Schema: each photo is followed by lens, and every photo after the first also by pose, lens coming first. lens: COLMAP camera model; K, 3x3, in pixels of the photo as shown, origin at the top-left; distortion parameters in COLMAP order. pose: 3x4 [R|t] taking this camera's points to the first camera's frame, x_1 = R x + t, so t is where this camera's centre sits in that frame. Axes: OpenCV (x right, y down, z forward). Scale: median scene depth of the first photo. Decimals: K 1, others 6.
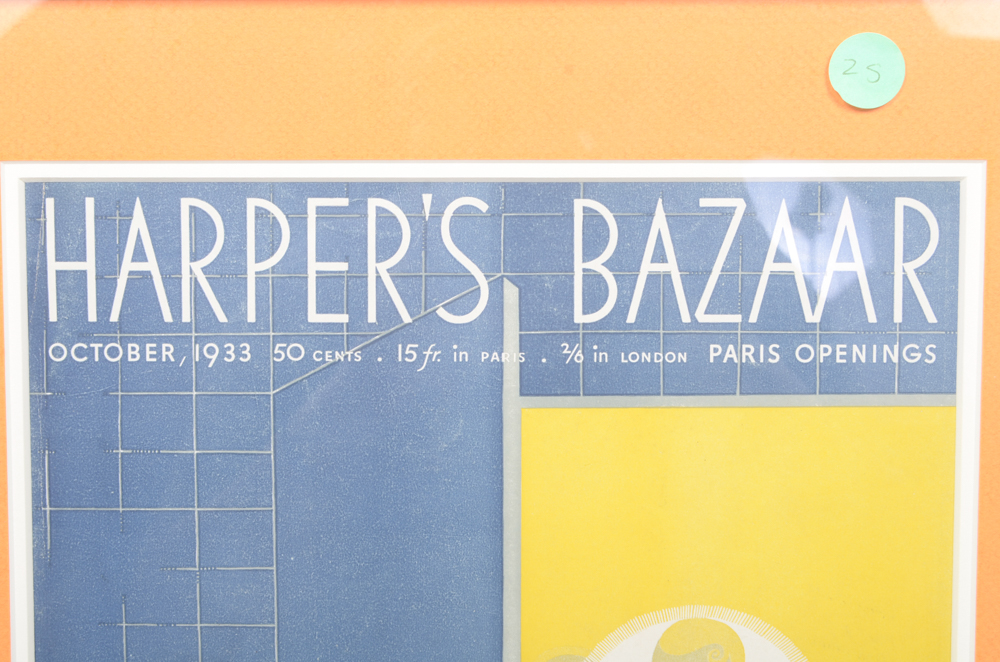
lens RADIAL K [[1450.8, 0, 495.7], [0, 1450.8, 333.7], [0, 0, 1]] dist [0.015252, 0.000000]
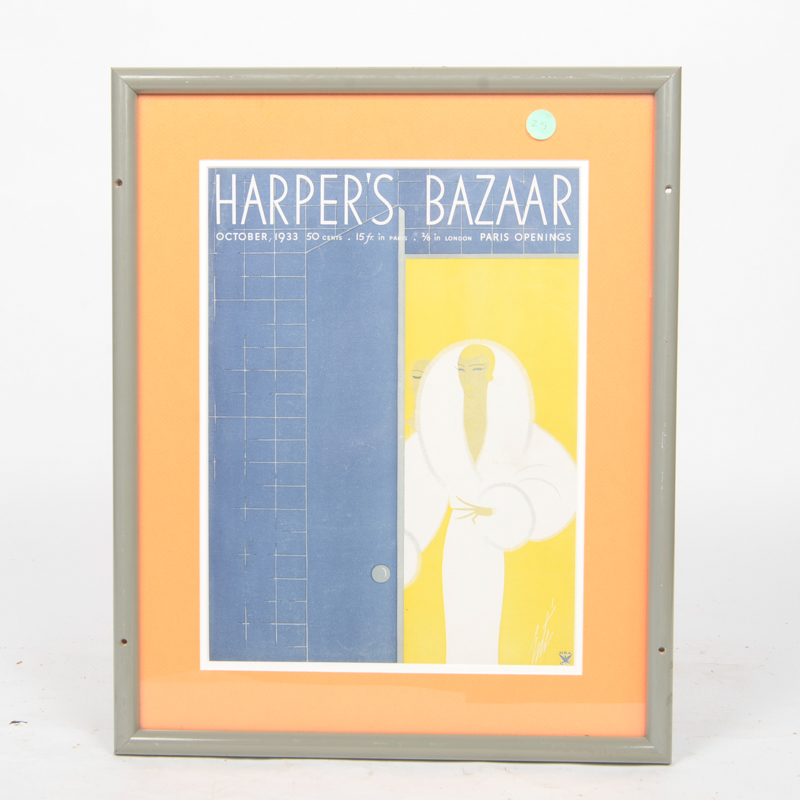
lens RADIAL K [[1873.5, 0, 401.7], [0, 1873.5, 398.2], [0, 0, 1]] dist [0.030223, 0.000000]
pose [[0.999452, 0.006822, -0.032385, 0.117573], [-0.007219, 0.999900, -0.012162, 0.331347], [0.032299, 0.012389, 0.999401, -2.229046]]
